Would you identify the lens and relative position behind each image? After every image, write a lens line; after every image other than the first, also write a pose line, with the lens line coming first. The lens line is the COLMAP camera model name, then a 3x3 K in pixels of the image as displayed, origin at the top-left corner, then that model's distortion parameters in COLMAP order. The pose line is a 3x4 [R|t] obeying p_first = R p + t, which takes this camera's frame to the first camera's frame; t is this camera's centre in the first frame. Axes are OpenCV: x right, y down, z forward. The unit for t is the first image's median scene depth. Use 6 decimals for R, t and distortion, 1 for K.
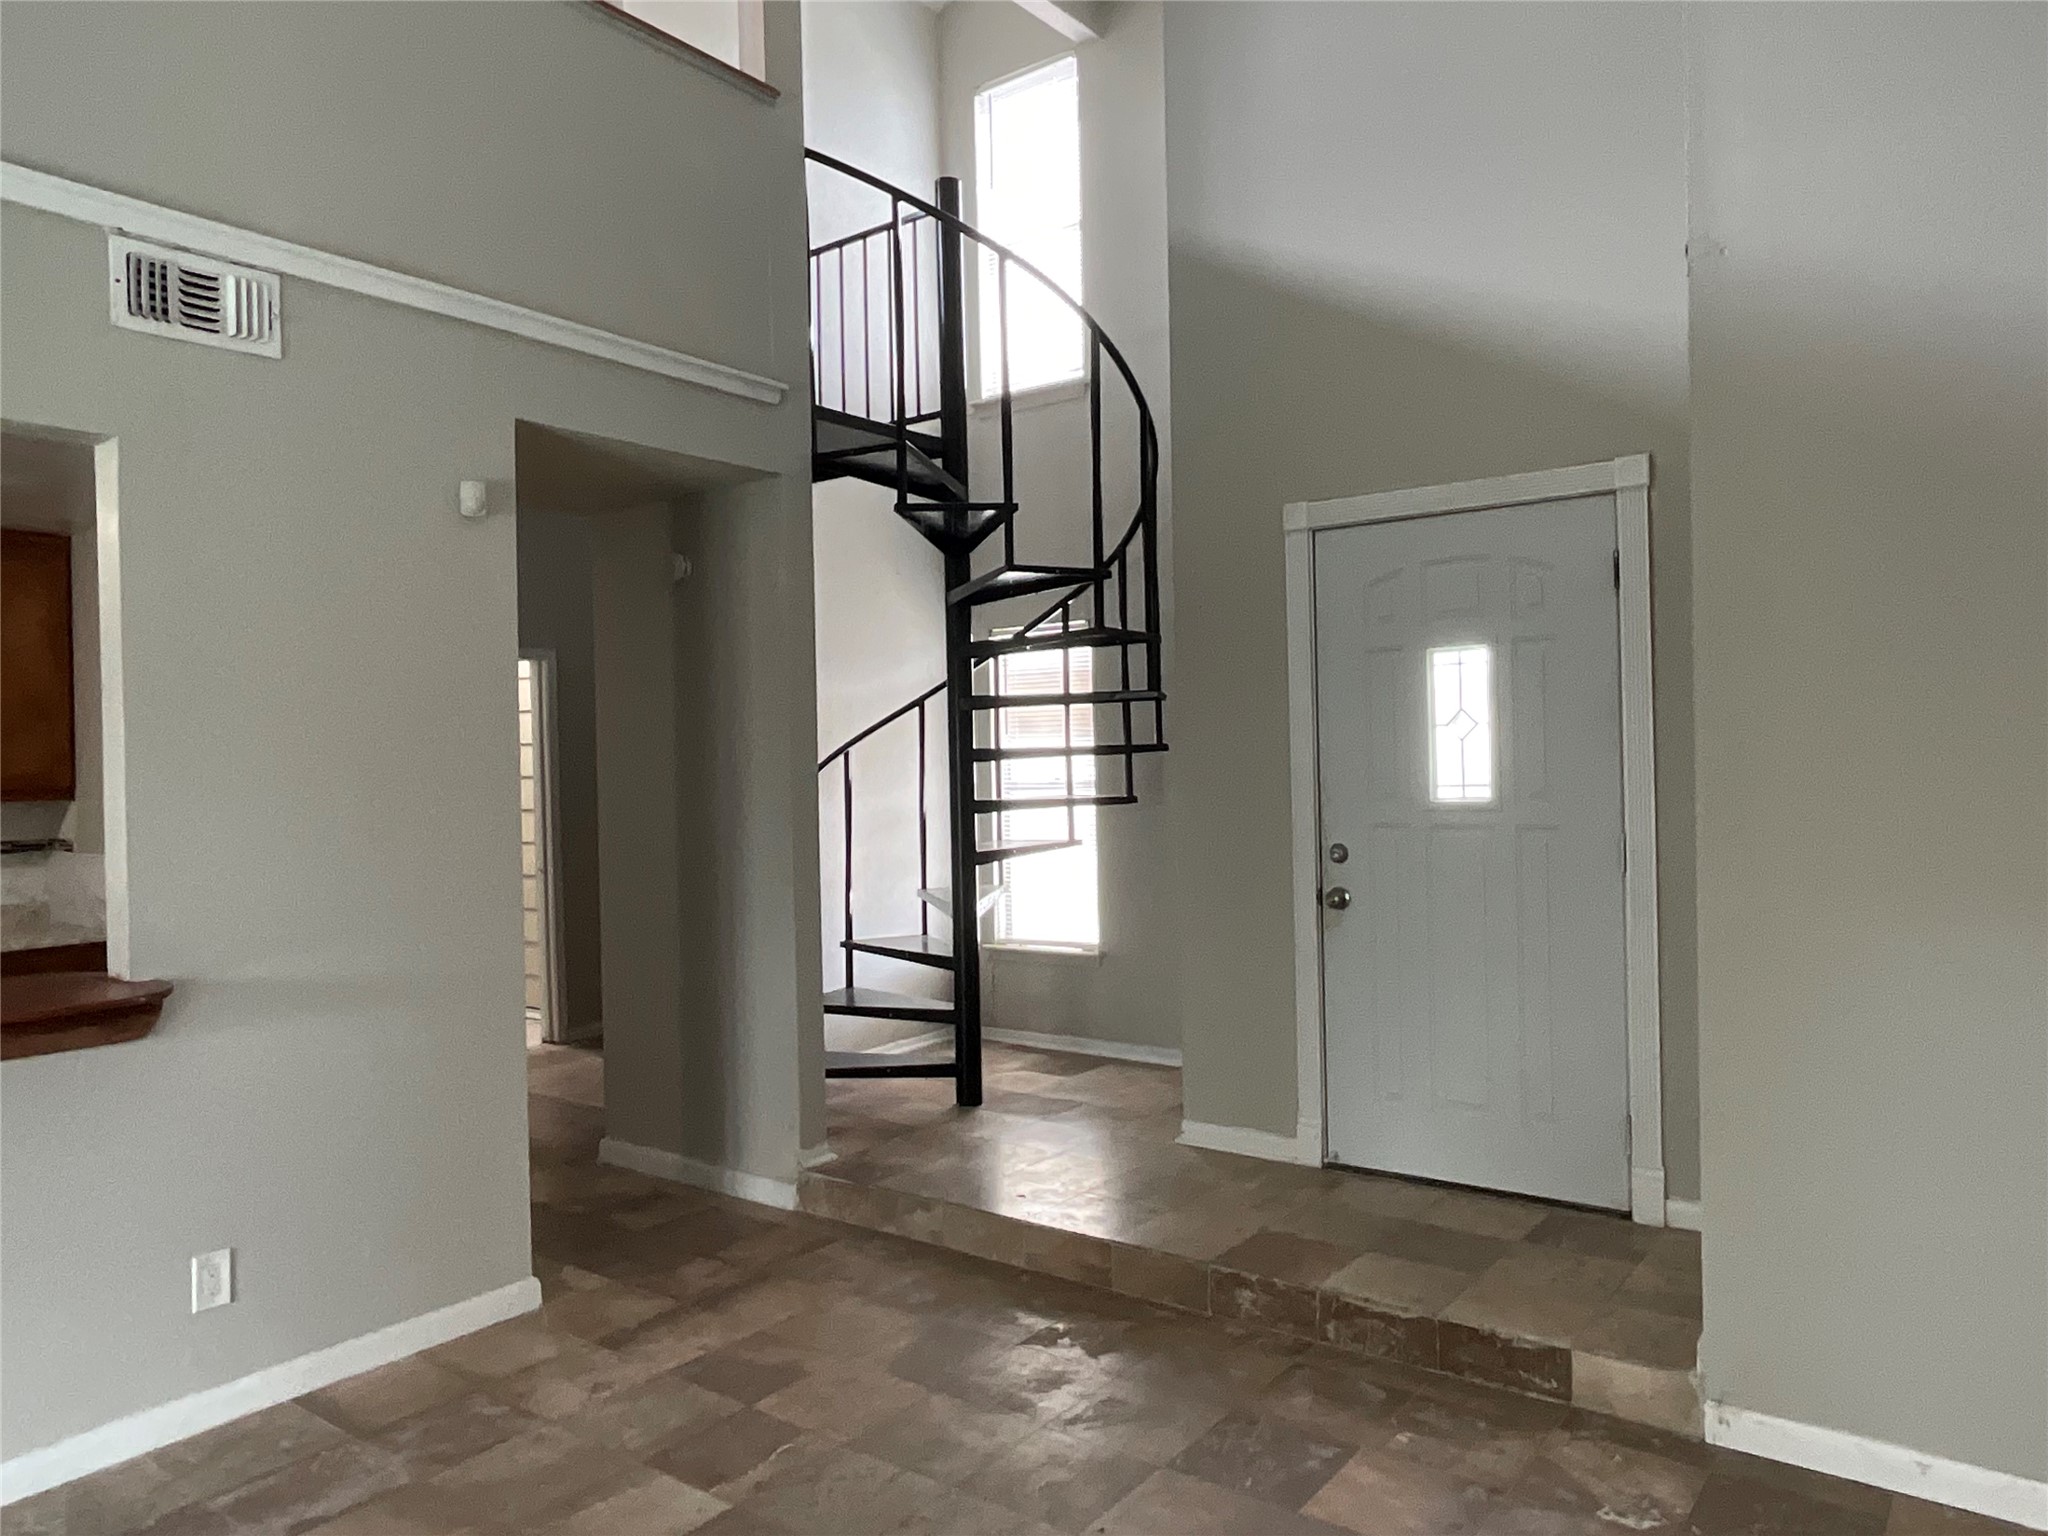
lens RADIAL K [[1371.1, 0, 1019.6], [0, 1371.1, 770.8], [0, 0, 1]] dist [-0.007557, -0.001332]
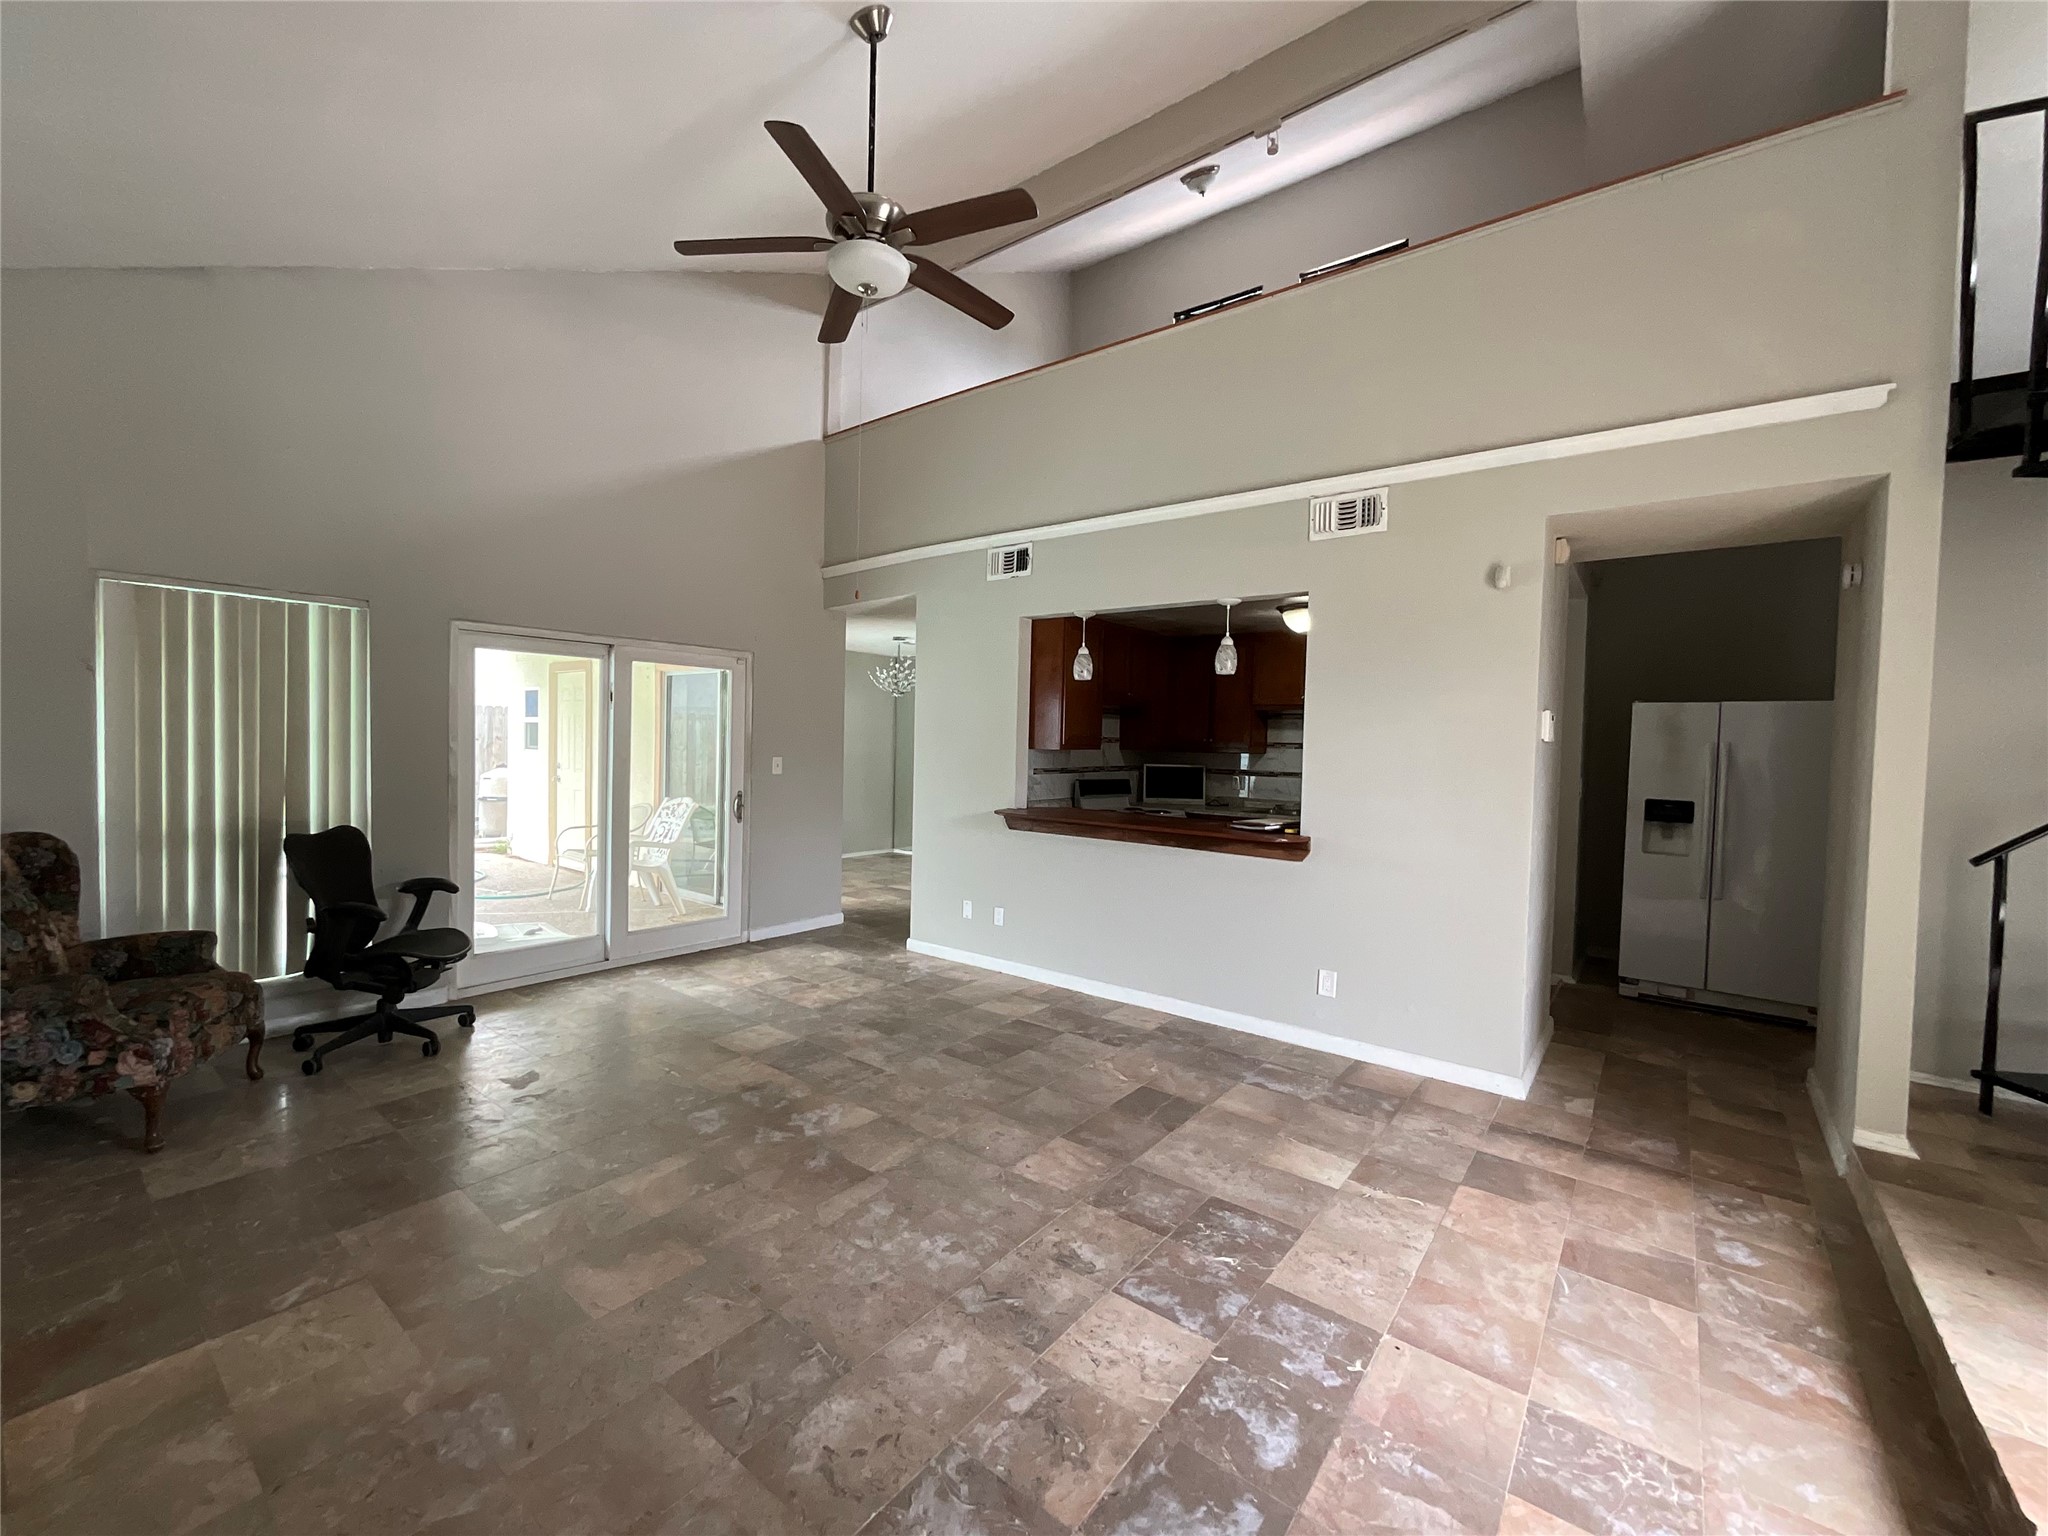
lens RADIAL K [[825.7, 0, 1027.4], [0, 825.7, 759.3], [0, 0, 1]] dist [-0.000475, 0.000861]
pose [[-0.016344, 0.041302, -0.999013, 0.663702], [-0.024846, 0.998821, 0.041701, -0.015640], [0.999558, 0.025503, -0.015299, 0.528962]]
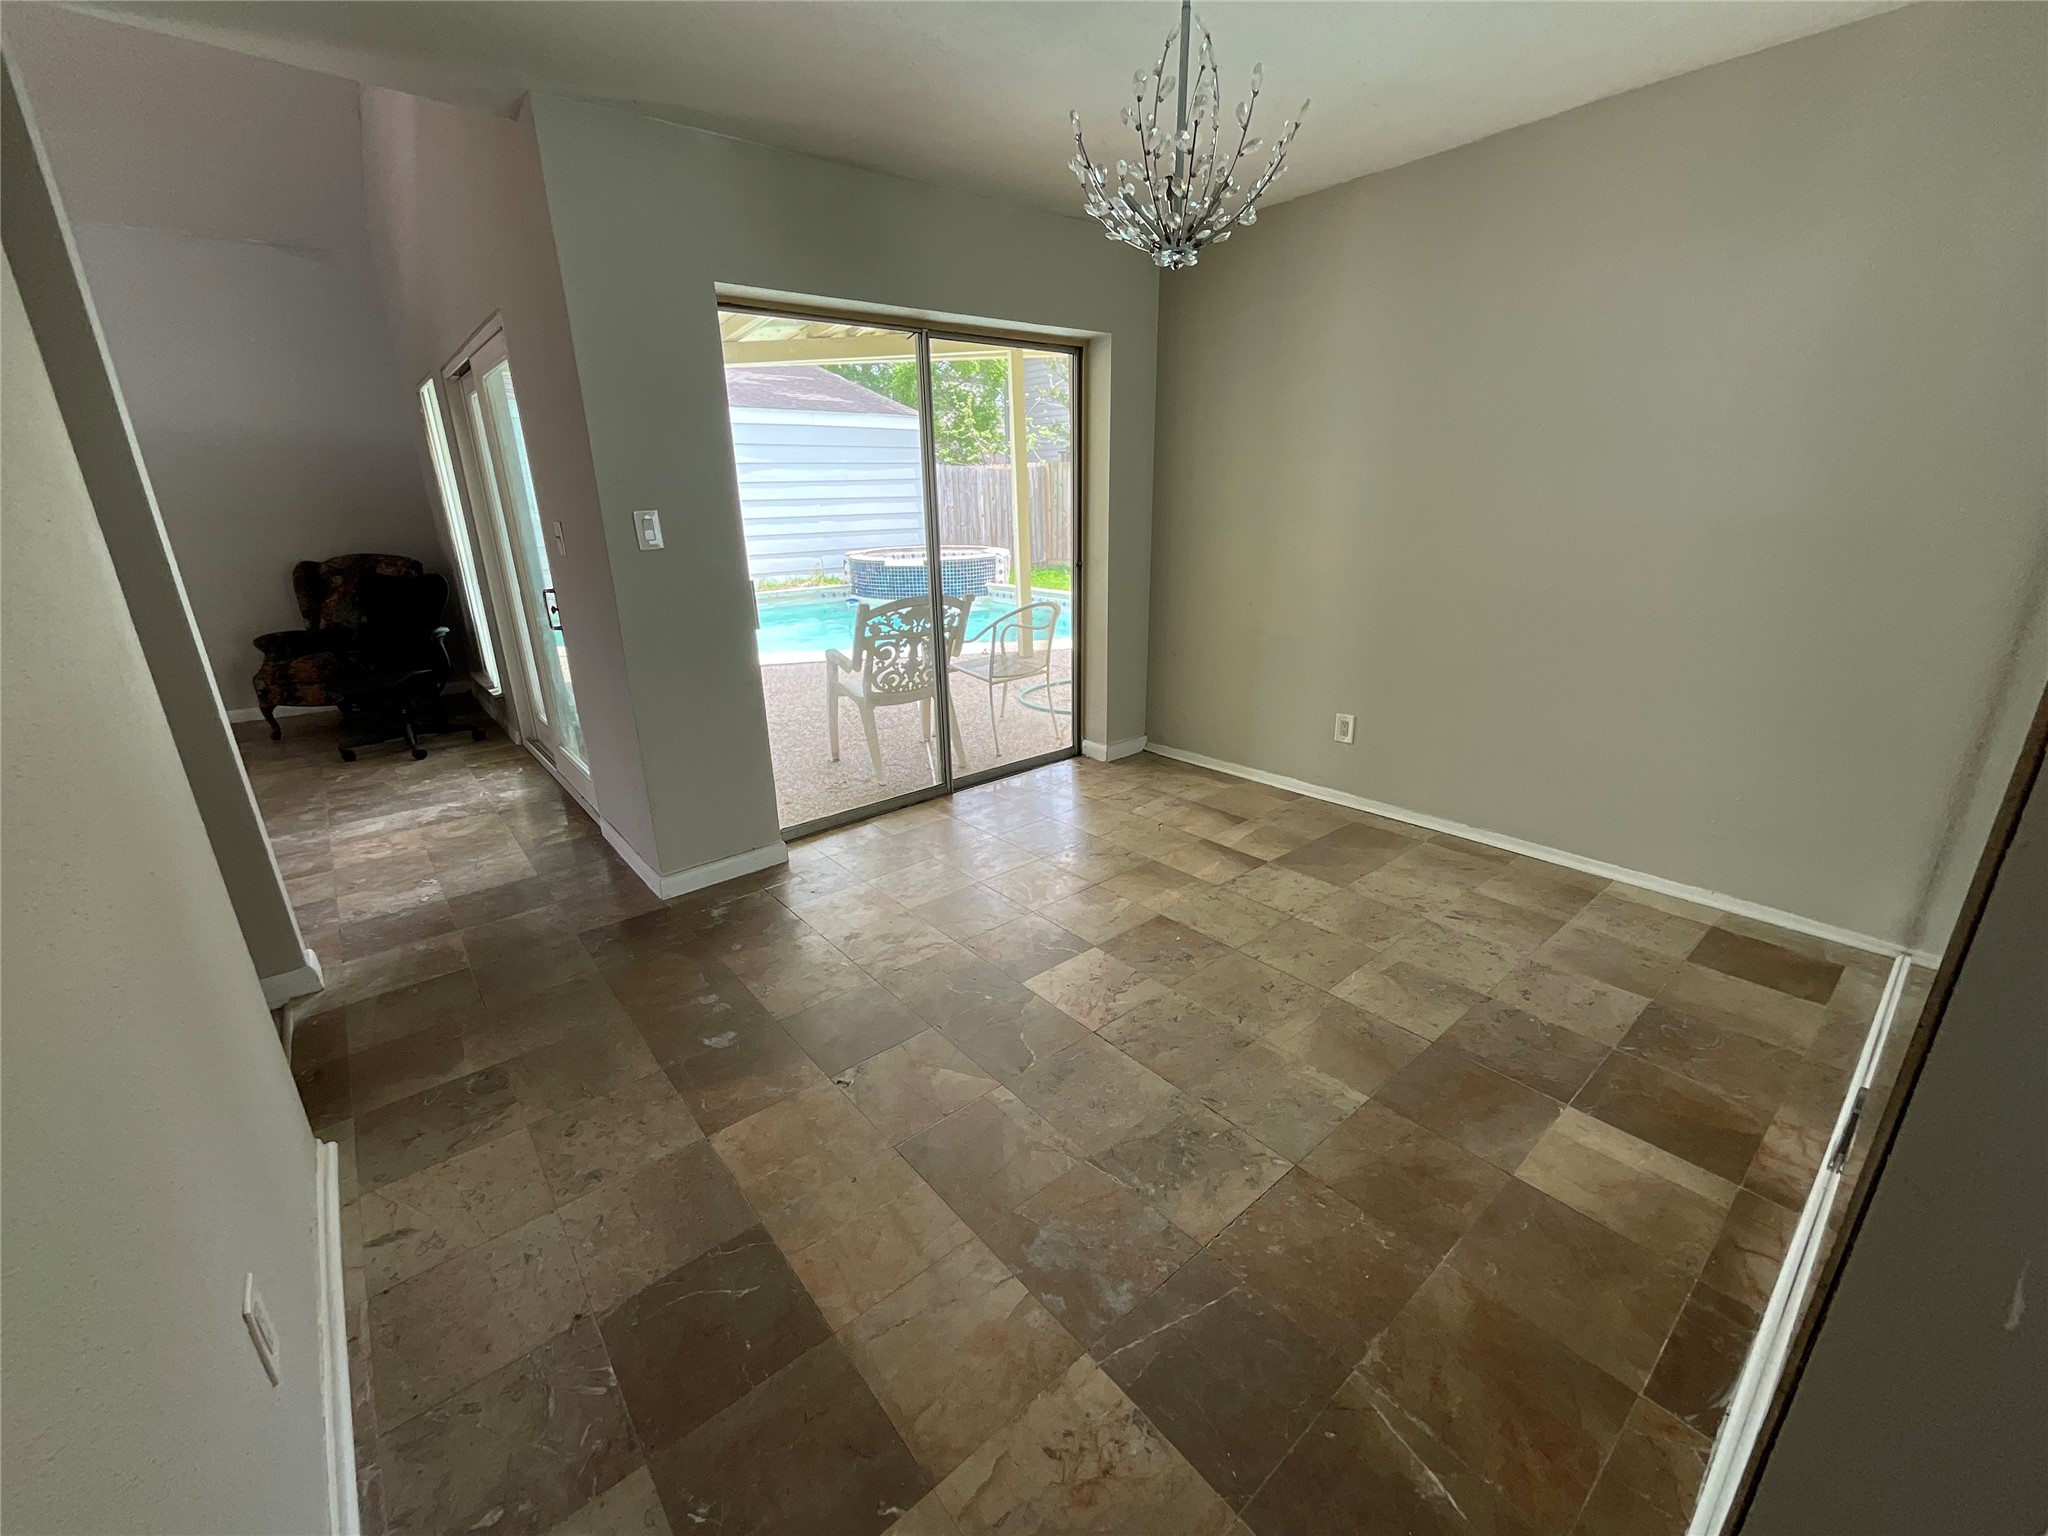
lens RADIAL K [[825.7, 0, 1025.6], [0, 825.7, 768.5], [0, 0, 1]] dist [-0.000475, 0.000861]
pose [[-0.974452, -0.026463, 0.223033, -1.952443], [0.045794, 0.948764, 0.312650, 0.075459], [-0.219879, 0.314876, -0.923313, 0.779678]]
